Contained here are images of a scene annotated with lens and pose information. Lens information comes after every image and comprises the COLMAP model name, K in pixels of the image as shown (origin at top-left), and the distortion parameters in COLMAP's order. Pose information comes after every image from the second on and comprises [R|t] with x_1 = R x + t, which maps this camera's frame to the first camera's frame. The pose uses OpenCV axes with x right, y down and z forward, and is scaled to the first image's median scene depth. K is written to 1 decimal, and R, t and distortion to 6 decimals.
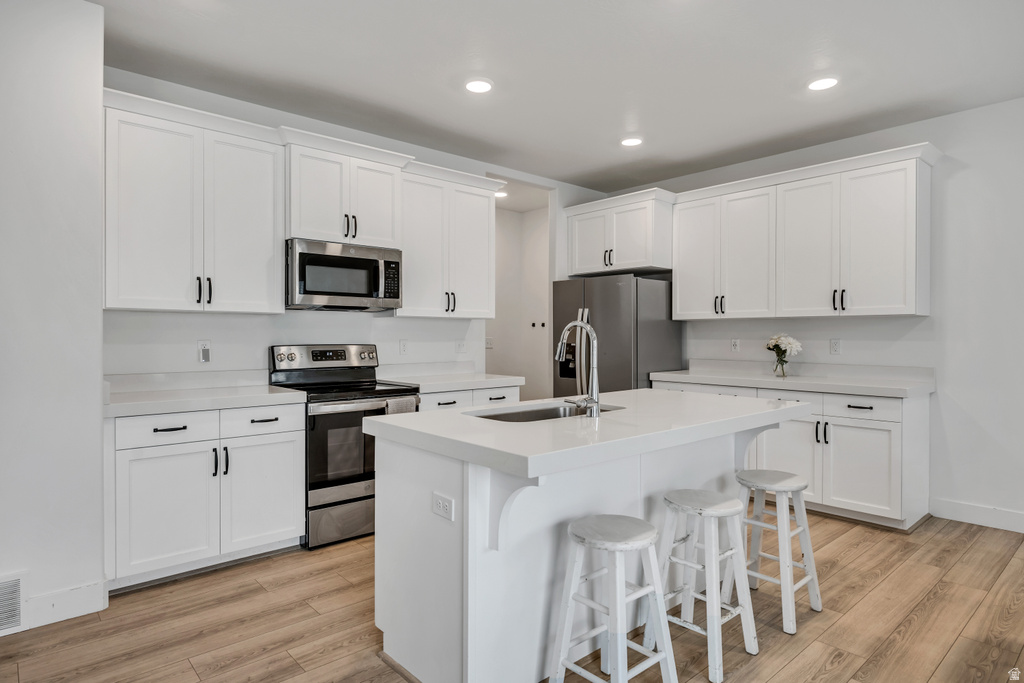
lens RADIAL K [[577.8, 0, 506.9], [0, 577.8, 339.9], [0, 0, 1]] dist [-0.005352, -0.000777]
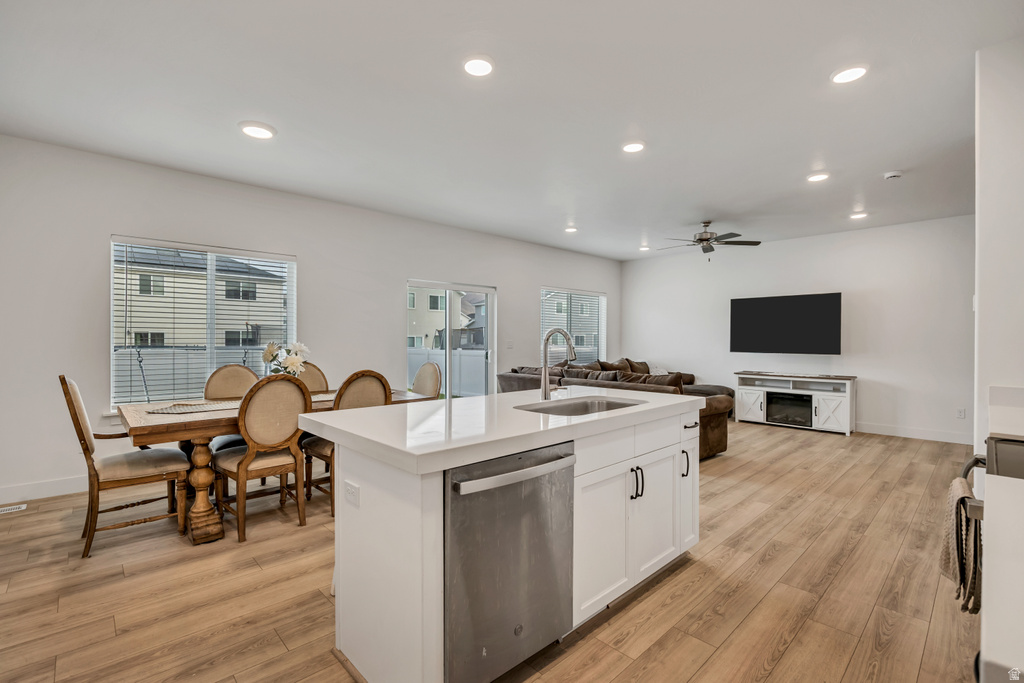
lens RADIAL K [[458.1, 0, 512.4], [0, 458.1, 343.0], [0, 0, 1]] dist [-0.013672, -0.000882]
pose [[-0.999183, -0.002309, -0.040344, 0.161490], [-0.002963, 0.999865, 0.016144, -0.009417], [0.040301, 0.016250, -0.999055, 1.232559]]
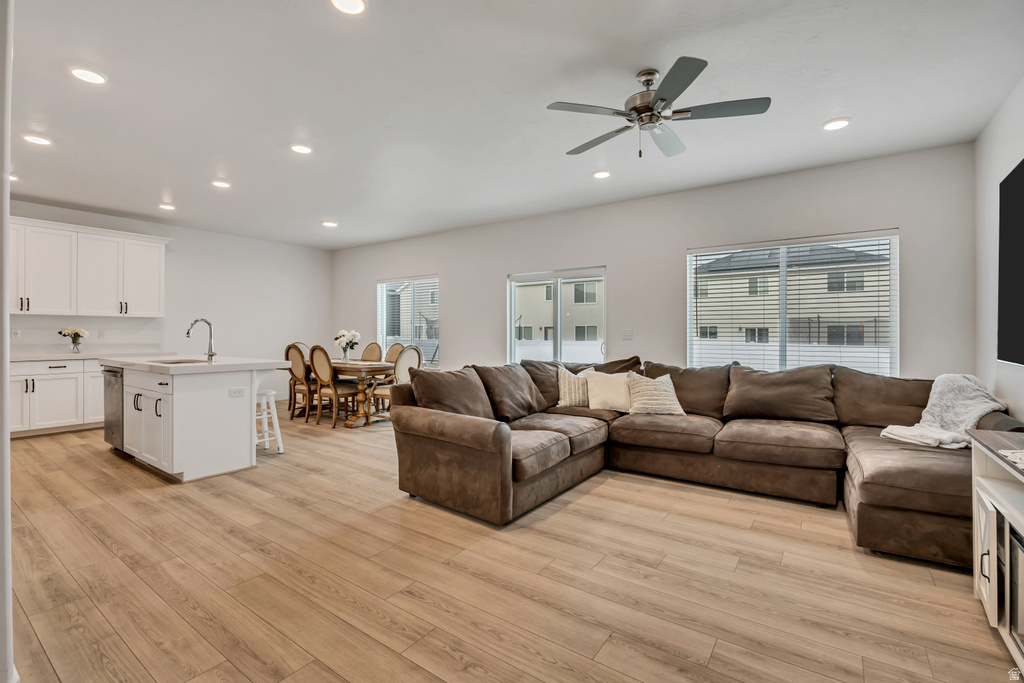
lens RADIAL K [[458.1, 0, 511.5], [0, 458.1, 331.1], [0, 0, 1]] dist [-0.013672, -0.000882]
pose [[-0.235617, 0.004290, 0.971836, -1.157603], [0.004687, 0.999984, -0.003278, 0.015417], [-0.971835, 0.003783, -0.235634, 0.148160]]
